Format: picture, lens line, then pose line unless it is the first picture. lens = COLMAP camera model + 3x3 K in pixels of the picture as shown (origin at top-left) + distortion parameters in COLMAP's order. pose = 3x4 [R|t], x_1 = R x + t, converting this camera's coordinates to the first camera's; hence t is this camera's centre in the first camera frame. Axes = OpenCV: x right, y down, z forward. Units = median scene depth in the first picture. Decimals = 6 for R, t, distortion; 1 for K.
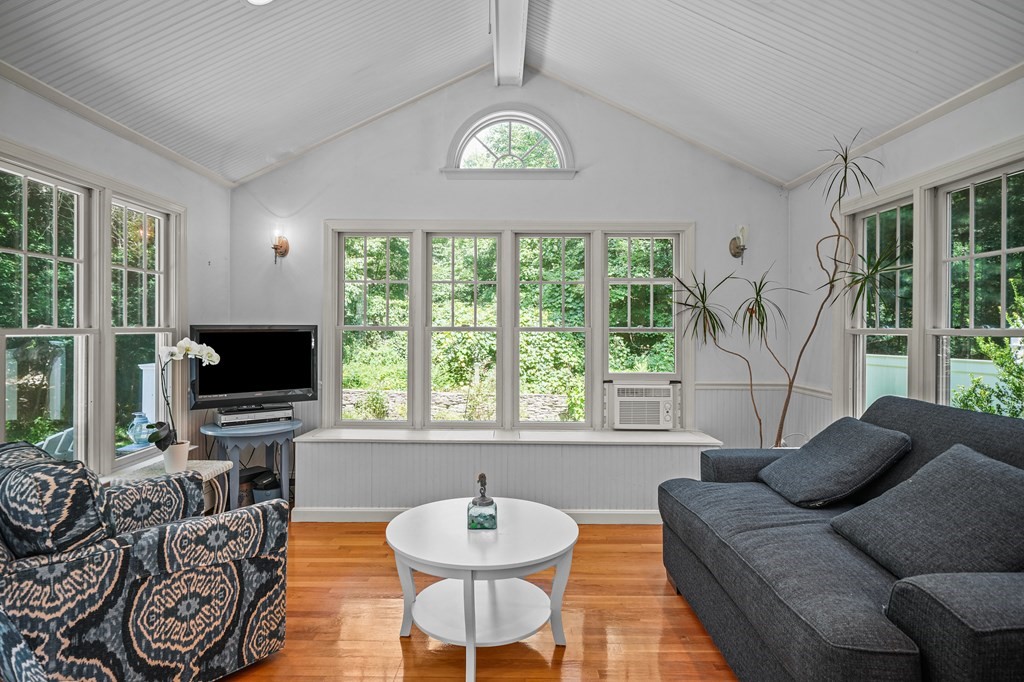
lens RADIAL K [[568.7, 0, 506.2], [0, 568.7, 329.2], [0, 0, 1]] dist [0.003967, 0.001499]
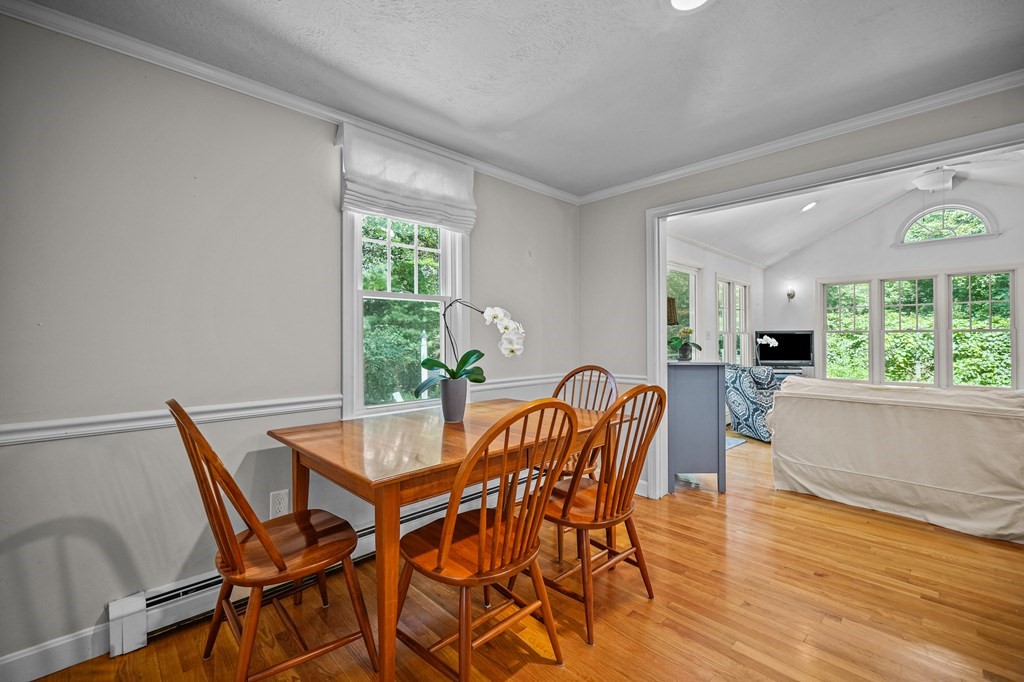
lens RADIAL K [[438.2, 0, 500.5], [0, 438.2, 338.0], [0, 0, 1]] dist [-0.002081, -0.000046]
pose [[0.688282, -0.009799, -0.725377, 0.048245], [0.005469, 0.999950, -0.008319, 0.030427], [0.725423, 0.001759, 0.688301, -1.063711]]
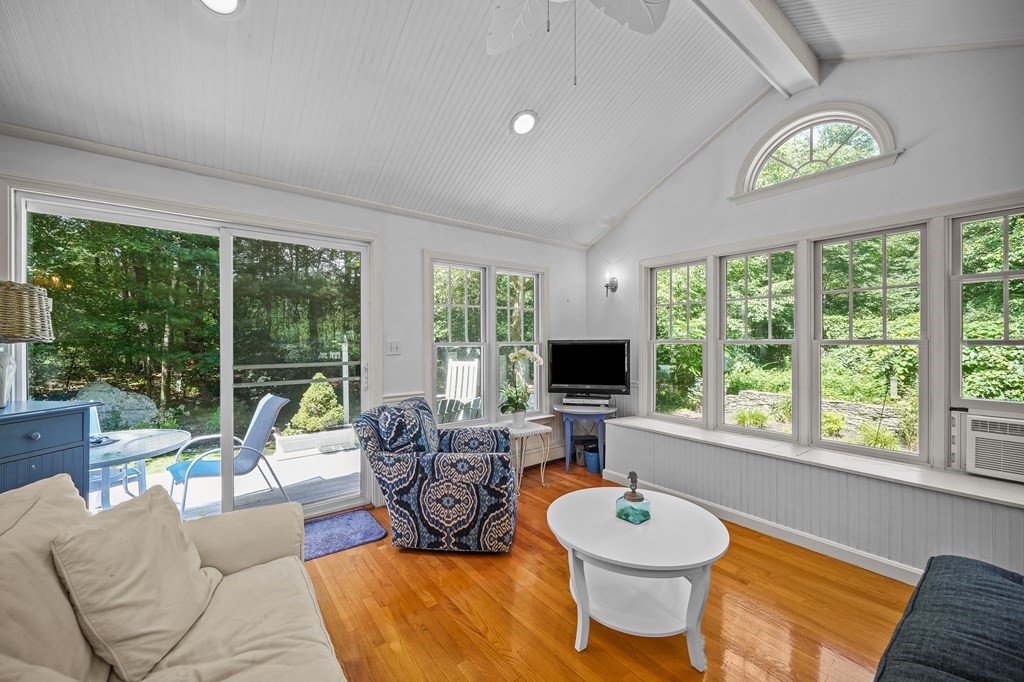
lens RADIAL K [[400.3, 0, 507.9], [0, 400.3, 344.0], [0, 0, 1]] dist [0.000600, -0.000011]
pose [[0.605545, 0.000041, -0.795811, 0.285228], [0.002702, 0.999994, 0.002108, 0.000717], [0.795807, -0.003427, 0.605541, 0.215754]]
